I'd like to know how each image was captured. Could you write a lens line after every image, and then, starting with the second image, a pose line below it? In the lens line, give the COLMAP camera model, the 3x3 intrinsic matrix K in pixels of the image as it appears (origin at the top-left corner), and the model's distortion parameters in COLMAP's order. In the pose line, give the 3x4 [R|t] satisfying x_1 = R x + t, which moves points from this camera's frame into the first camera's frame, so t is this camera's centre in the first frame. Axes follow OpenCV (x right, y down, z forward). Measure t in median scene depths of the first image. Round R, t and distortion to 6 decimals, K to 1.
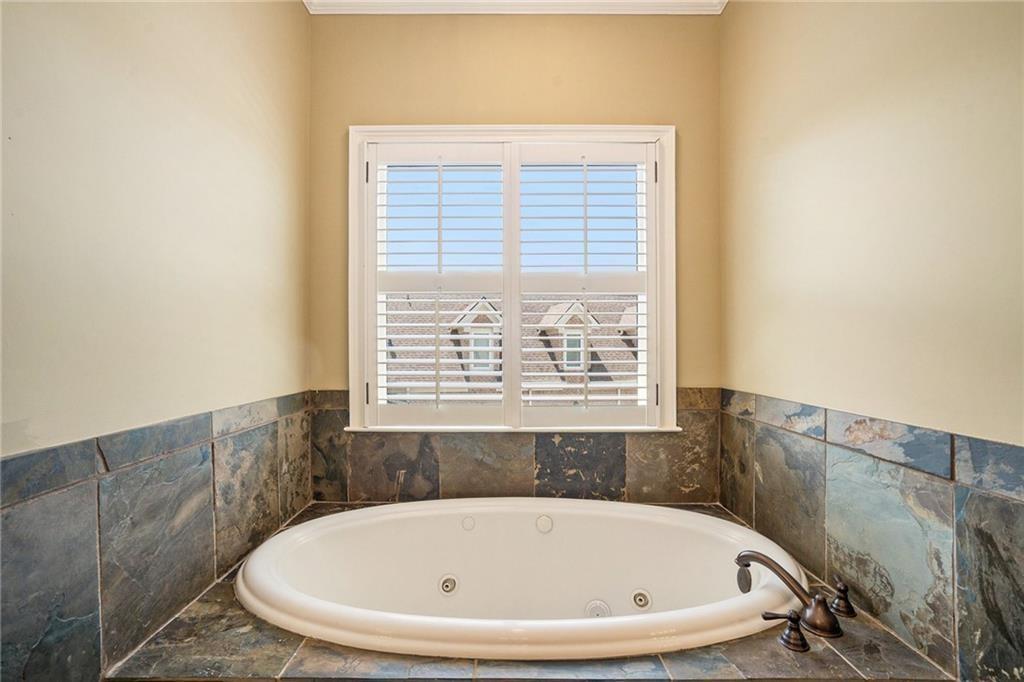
lens RADIAL K [[478.2, 0, 516.8], [0, 478.2, 341.8], [0, 0, 1]] dist [-0.019597, 0.000070]
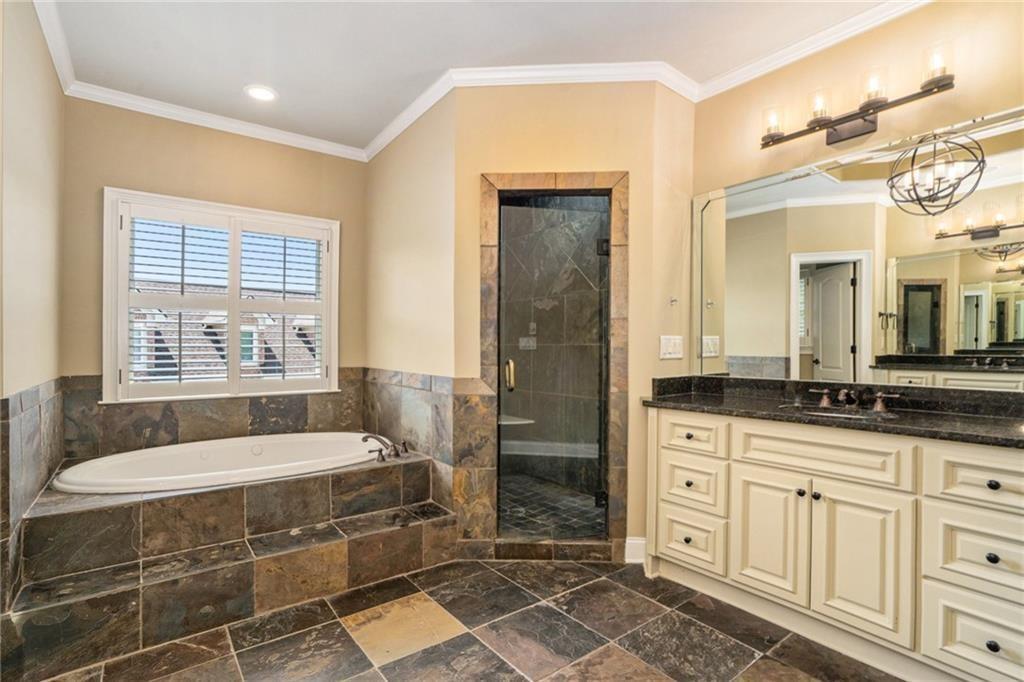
lens RADIAL K [[478.2, 0, 517.7], [0, 478.2, 338.7], [0, 0, 1]] dist [-0.019597, 0.000070]
pose [[0.787206, 0.007968, 0.616639, -0.242040], [-0.012672, 0.999914, 0.003256, -0.024869], [-0.616561, -0.010378, 0.787239, -0.835056]]
